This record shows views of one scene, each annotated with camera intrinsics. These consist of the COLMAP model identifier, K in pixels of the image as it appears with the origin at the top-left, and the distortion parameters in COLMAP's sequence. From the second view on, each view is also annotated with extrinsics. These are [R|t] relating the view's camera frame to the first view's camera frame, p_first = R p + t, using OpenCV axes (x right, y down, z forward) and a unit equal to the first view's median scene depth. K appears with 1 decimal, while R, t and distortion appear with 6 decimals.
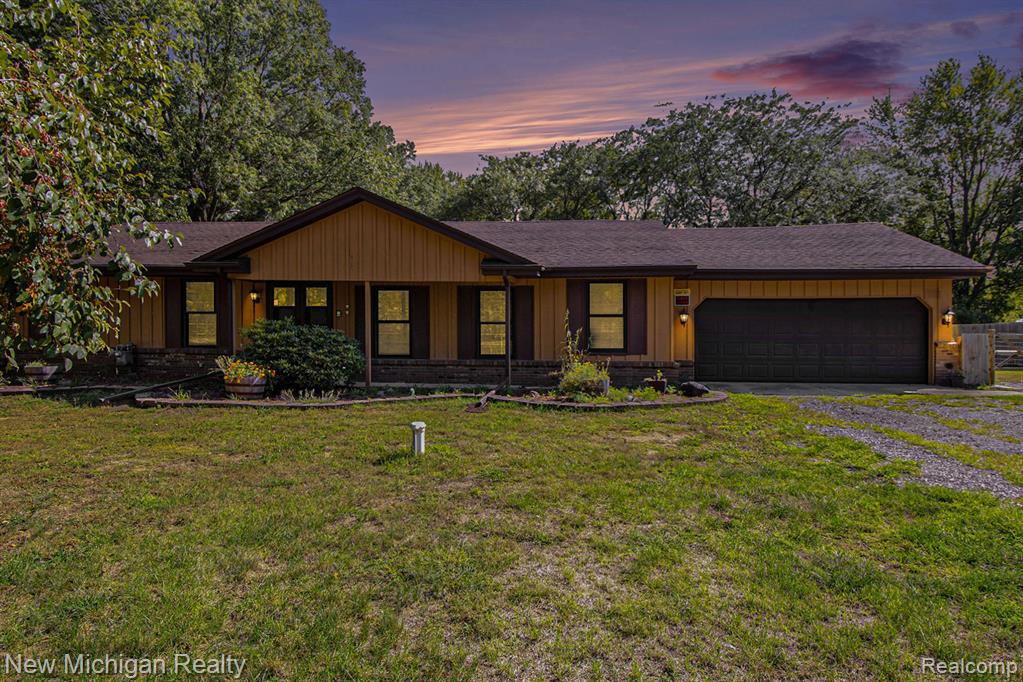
lens RADIAL K [[540.2, 0, 509.2], [0, 540.2, 339.5], [0, 0, 1]] dist [0.004500, -0.000005]
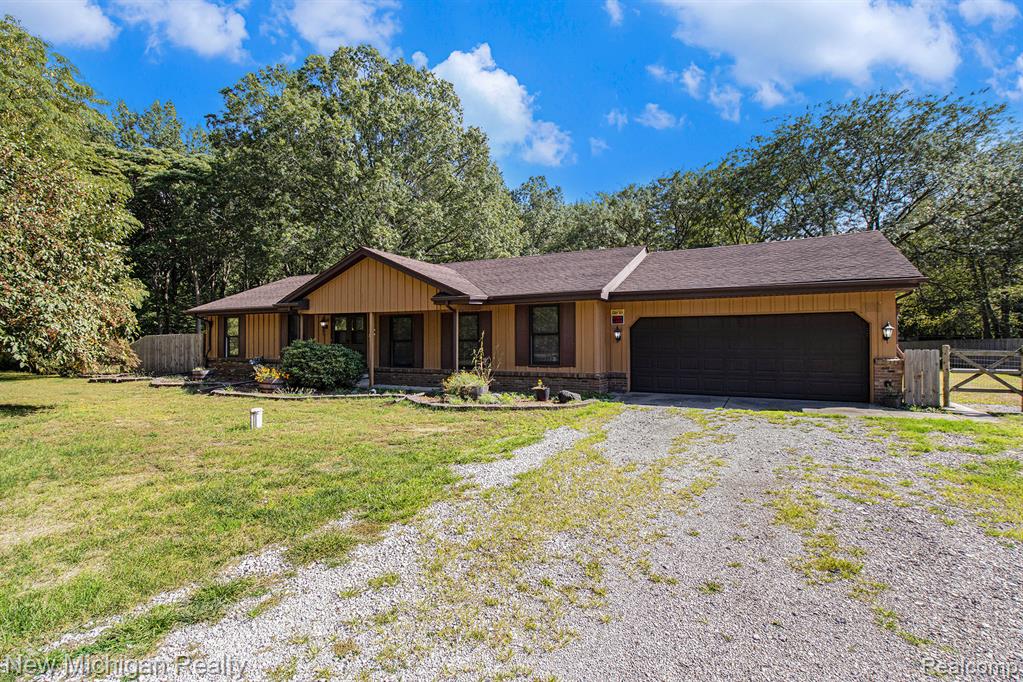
lens RADIAL K [[473.3, 0, 512.0], [0, 473.3, 346.8], [0, 0, 1]] dist [-0.005469, -0.000534]
pose [[0.924914, -0.002399, -0.380169, 0.519978], [-0.001008, 0.999961, -0.008763, -0.007355], [0.380175, 0.008488, 0.924876, -0.002095]]
